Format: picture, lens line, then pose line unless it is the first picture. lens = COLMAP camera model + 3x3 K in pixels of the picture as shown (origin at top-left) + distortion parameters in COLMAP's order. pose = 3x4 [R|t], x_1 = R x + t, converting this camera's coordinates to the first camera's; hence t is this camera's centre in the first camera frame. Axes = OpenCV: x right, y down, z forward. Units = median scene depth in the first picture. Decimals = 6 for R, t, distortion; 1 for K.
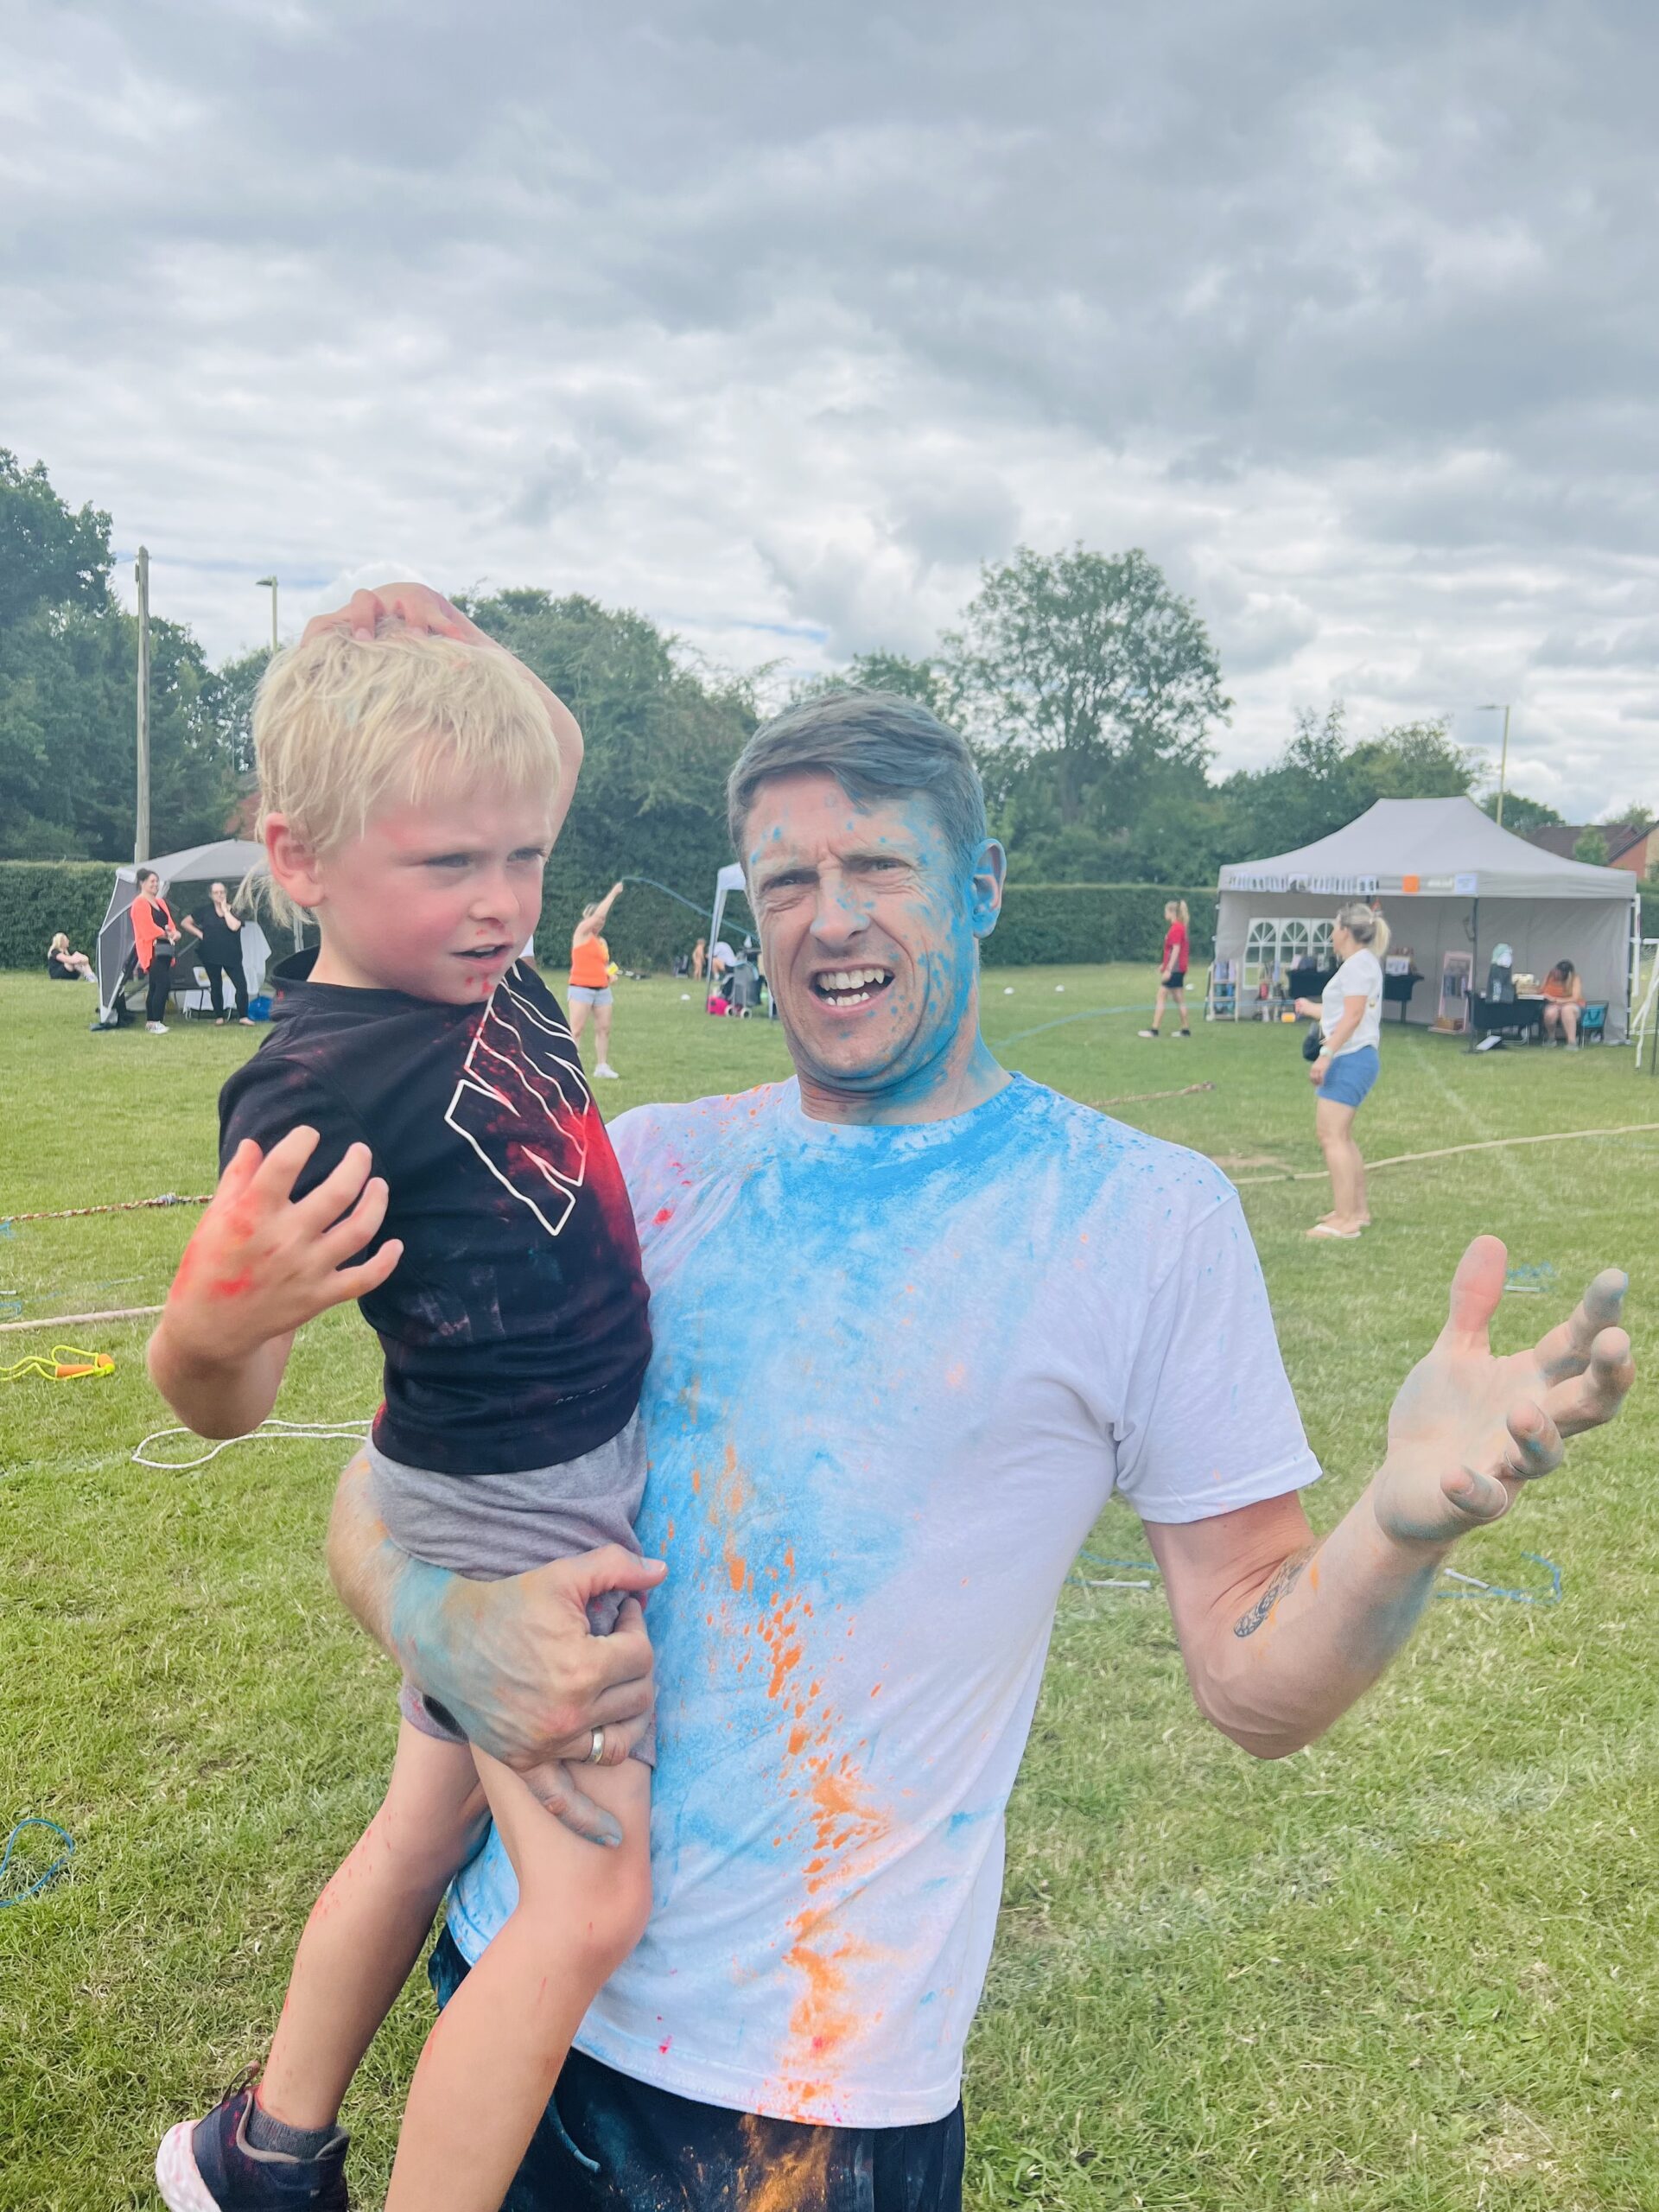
lens RADIAL K [[1688.7, 0, 816.1], [0, 1688.7, 1084.6], [0, 0, 1]] dist [0.038114, -0.002188]
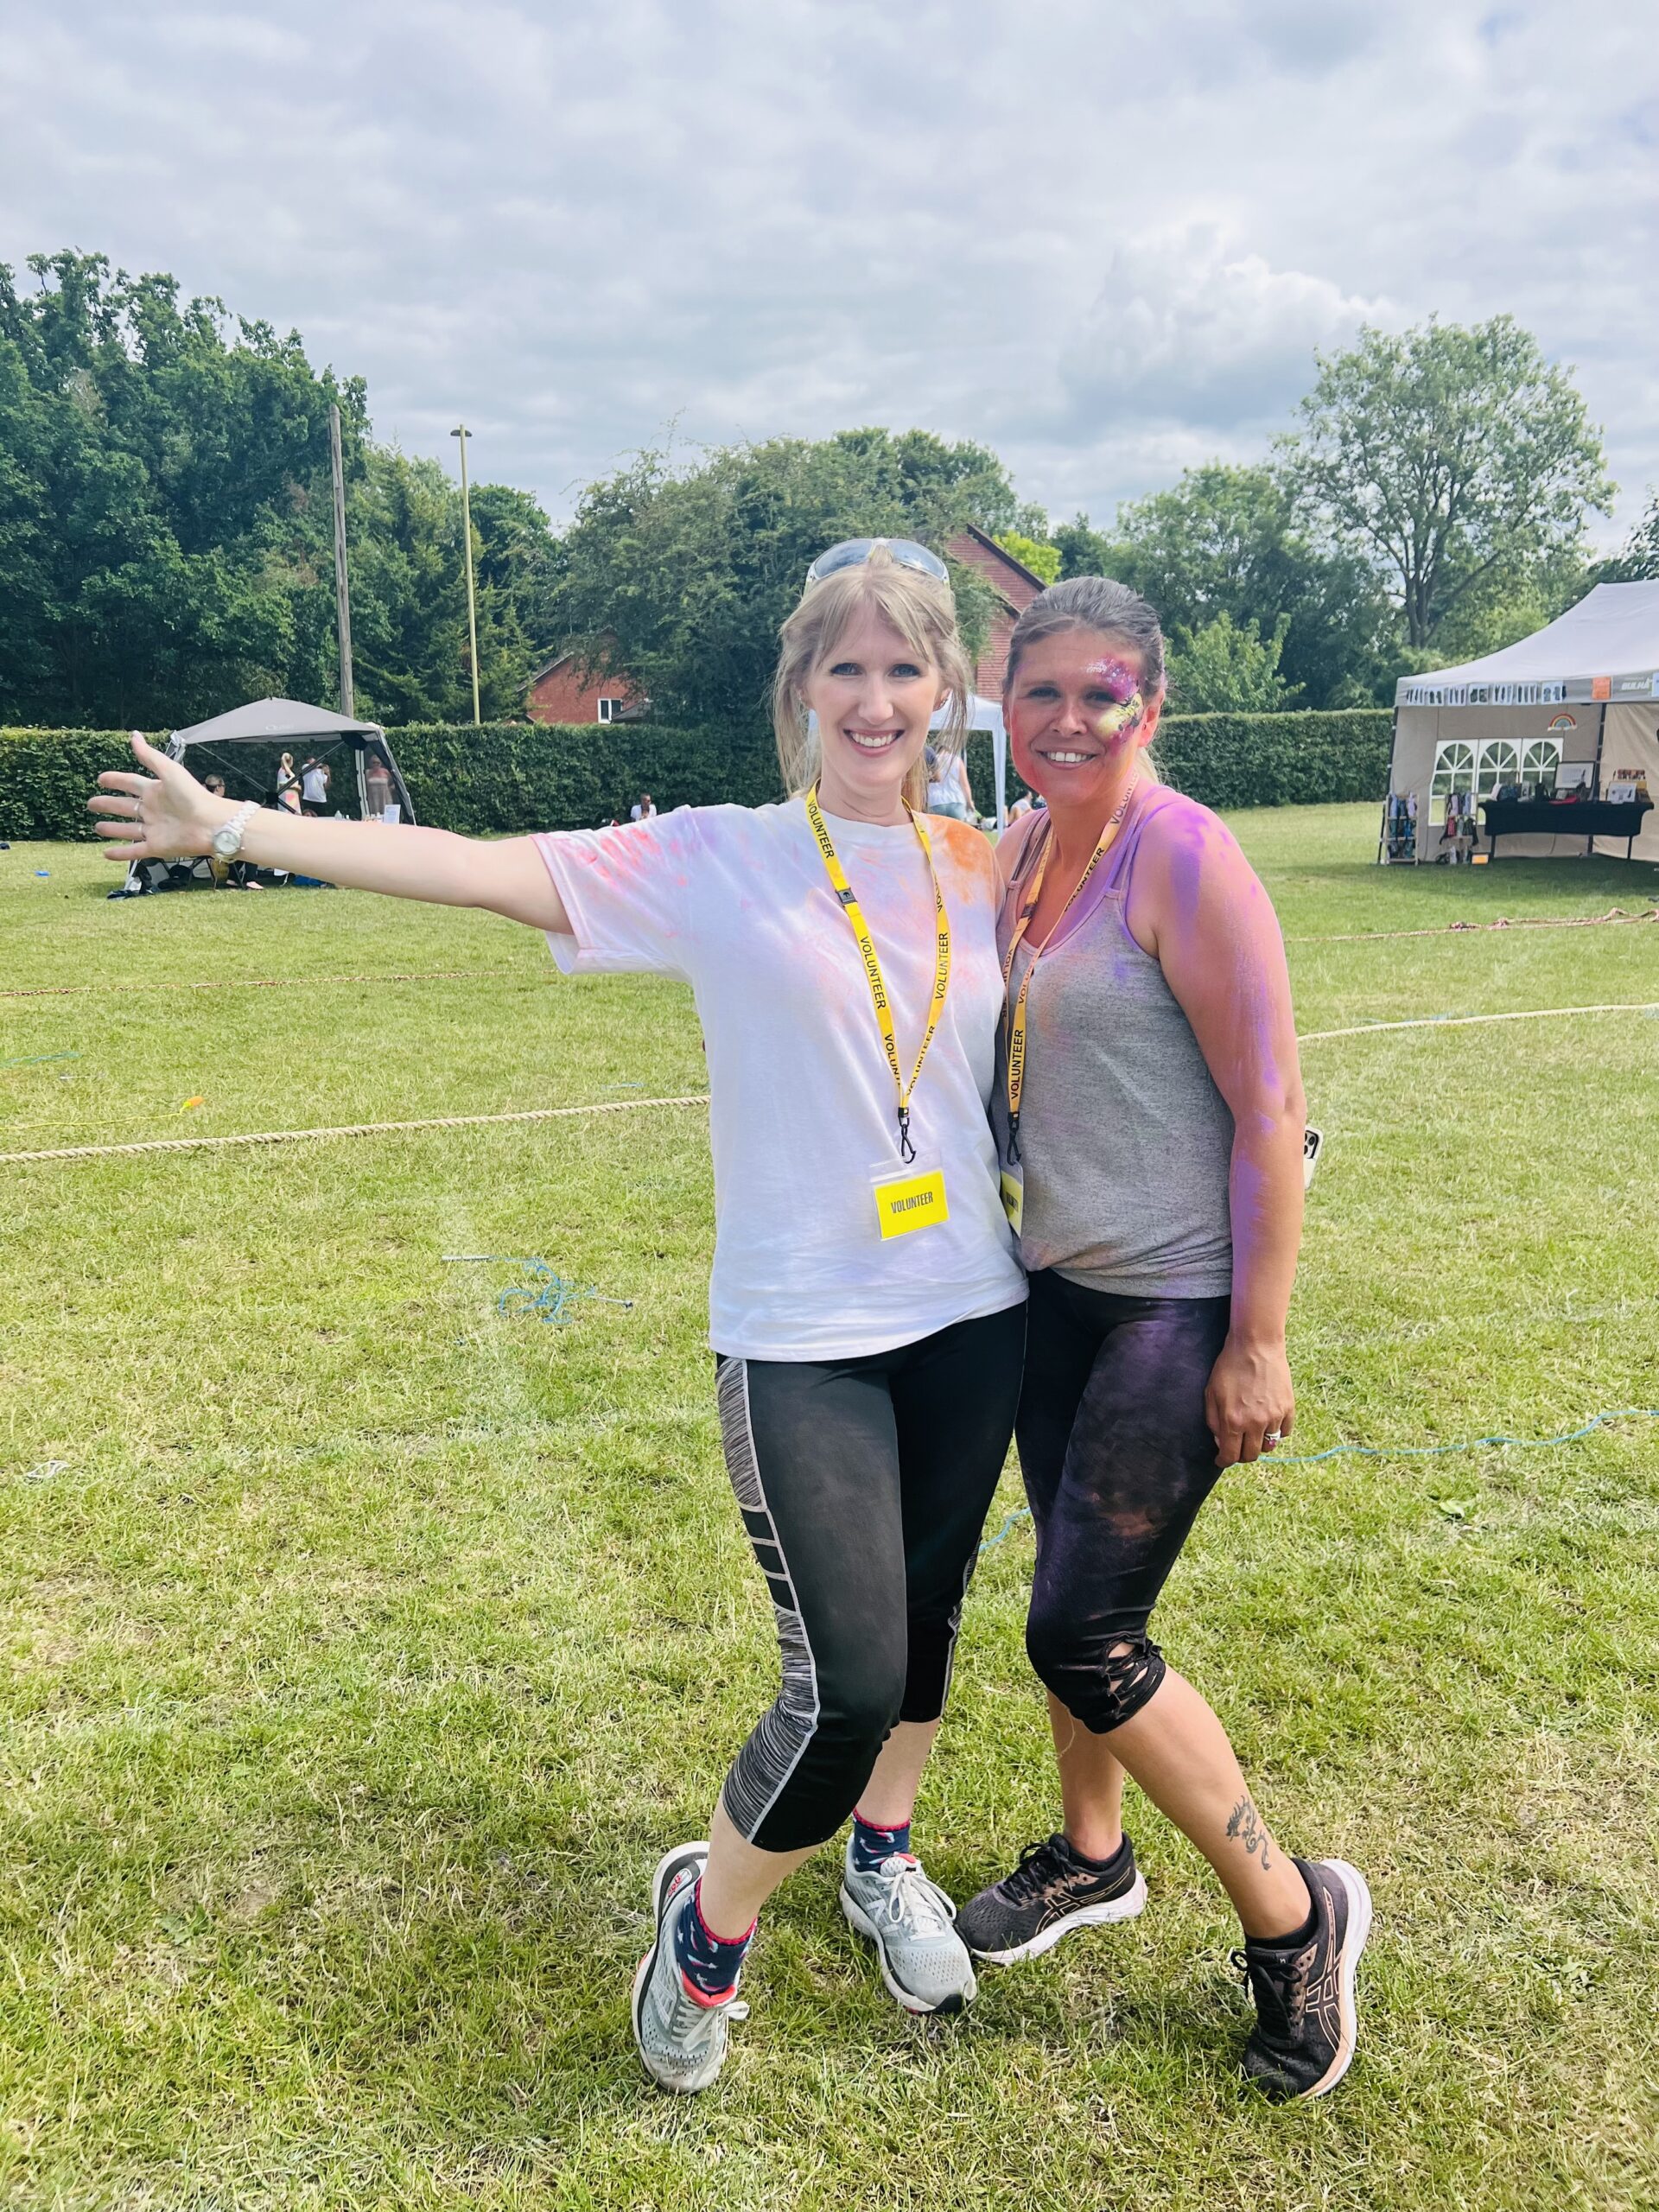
lens RADIAL K [[1688.7, 0, 816.1], [0, 1688.7, 1084.6], [0, 0, 1]] dist [0.038114, -0.002188]
pose [[0.972851, 0.009098, -0.231255, 0.052284], [0.010697, 0.996391, 0.084203, -0.001049], [0.231187, -0.084391, 0.969242, 0.034908]]
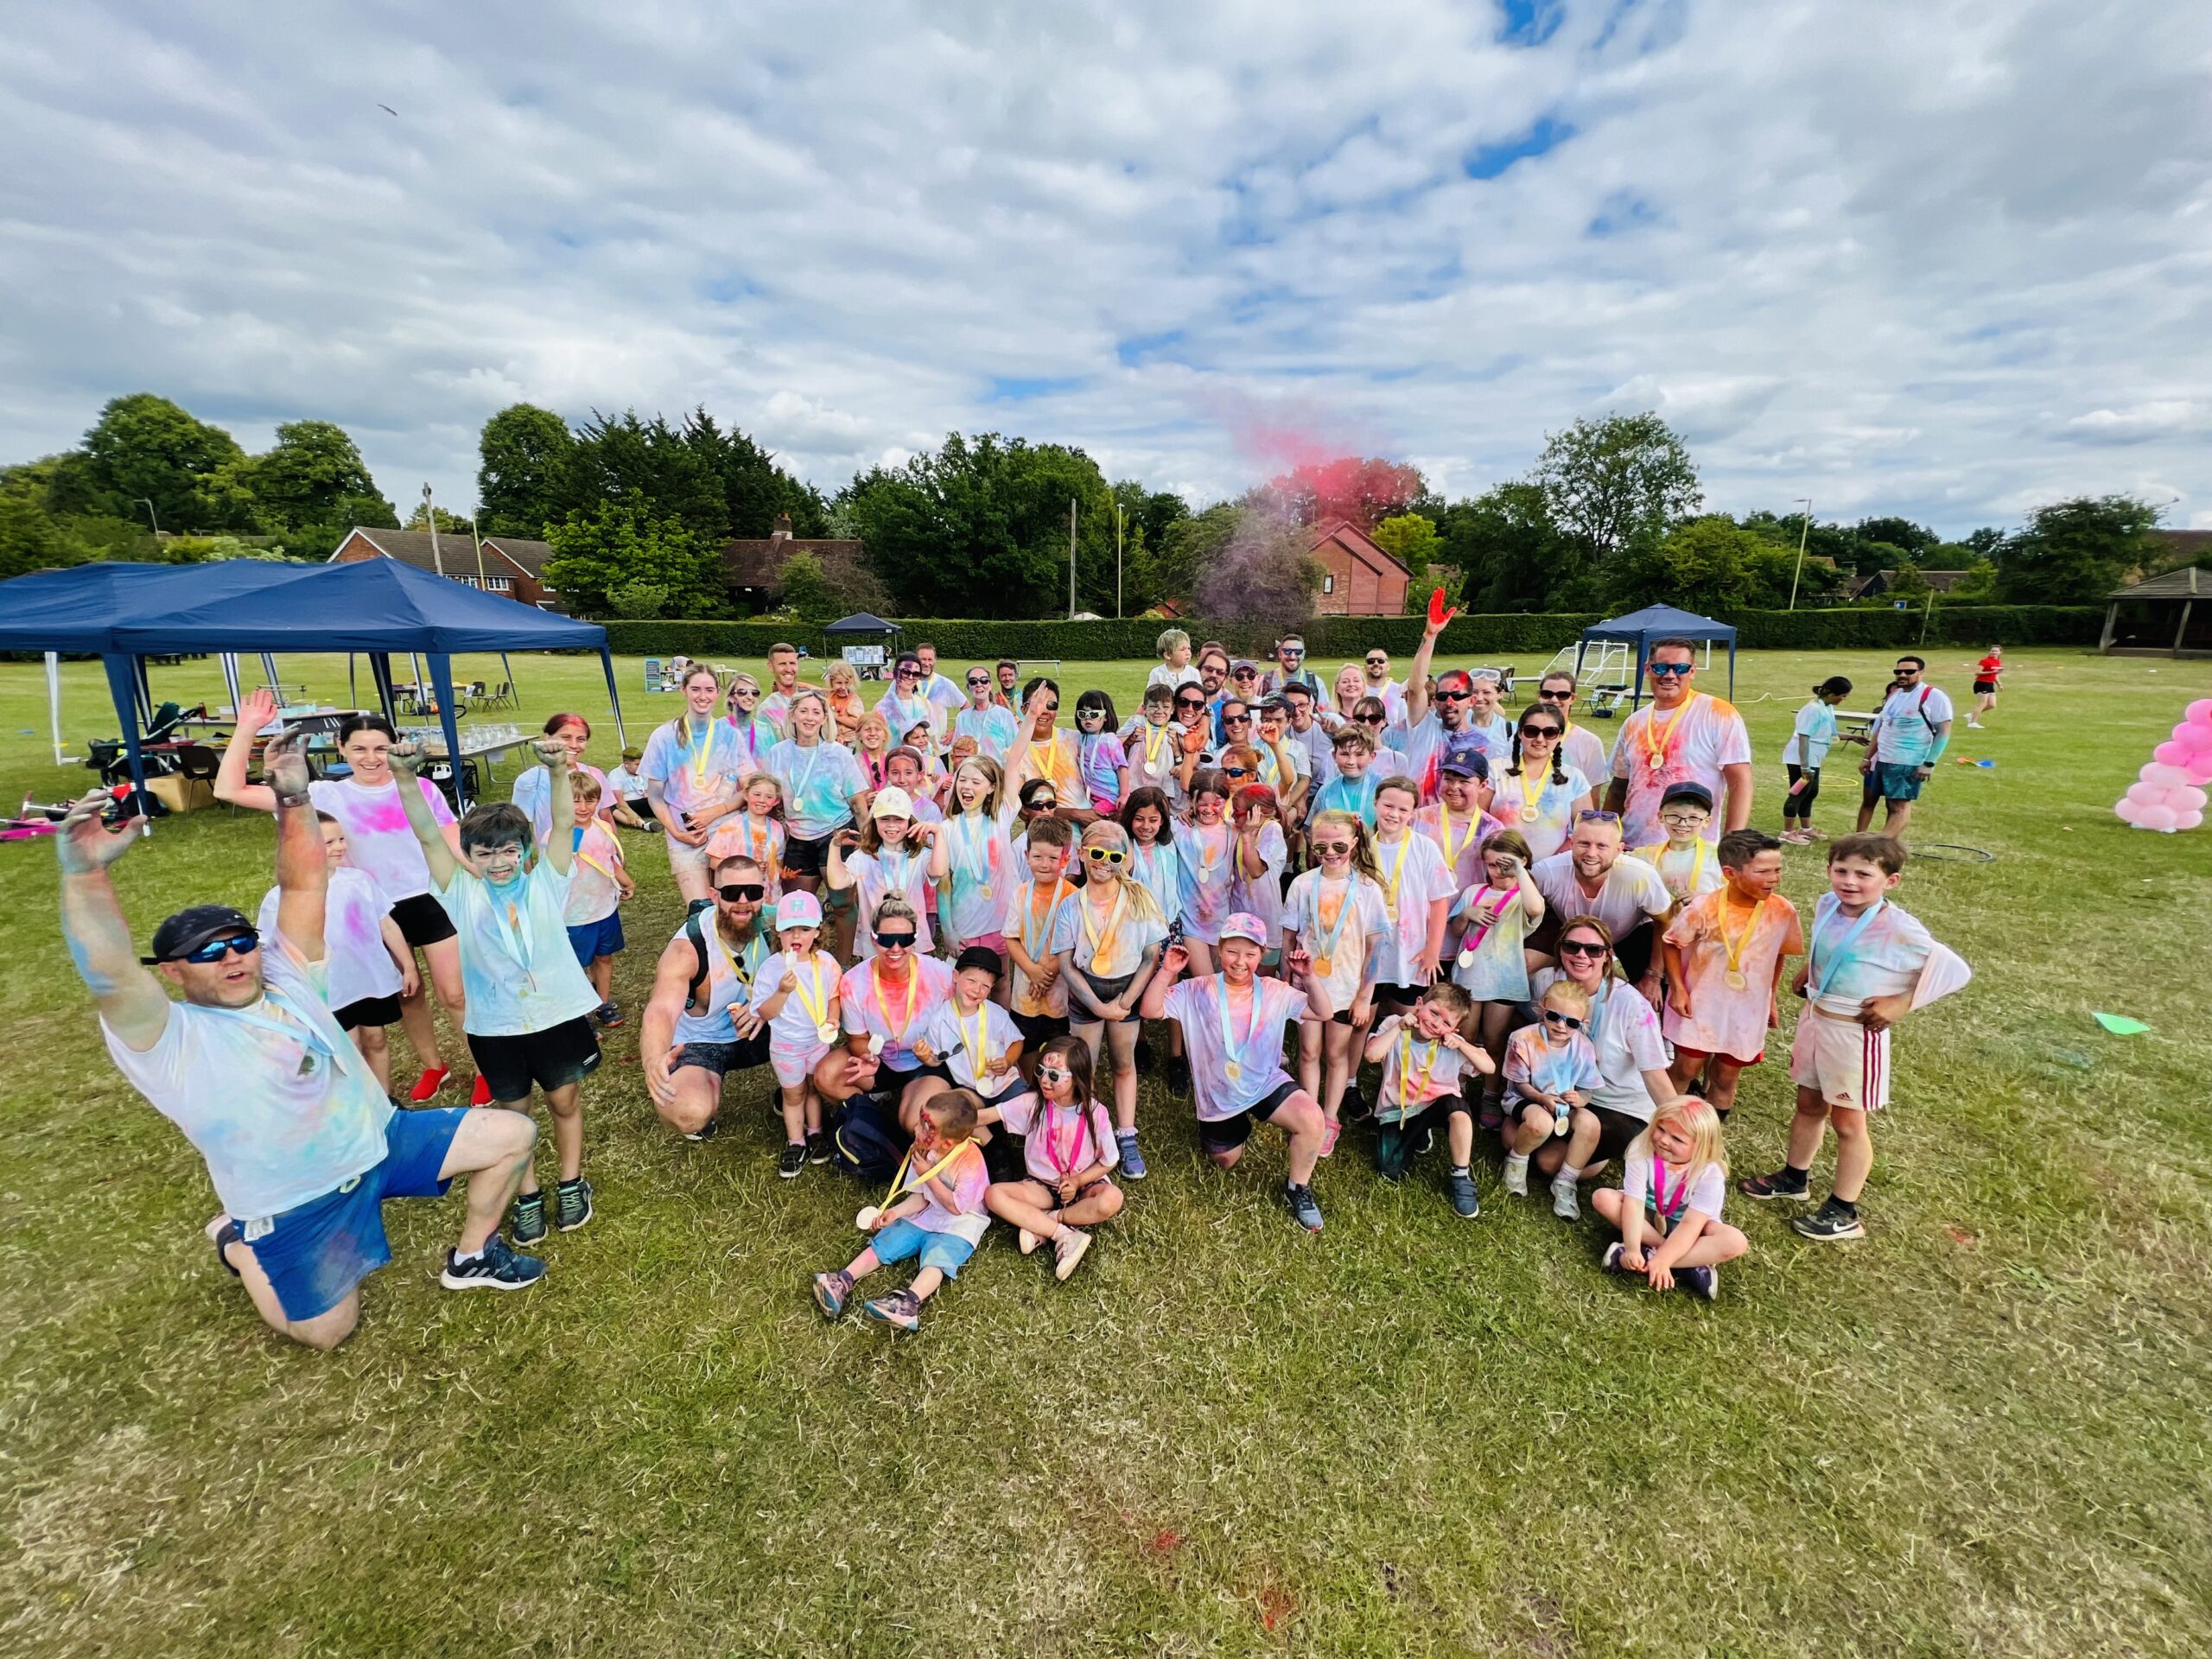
lens RADIAL K [[891.3, 0, 1099.6], [0, 891.3, 820.0], [0, 0, 1]] dist [-0.003287, 0.000222]
pose [[0.876483, 0.078450, -0.474998, 0.161362], [-0.024008, 0.992529, 0.119624, 0.006524], [0.480833, -0.093445, 0.871818, -0.112075]]
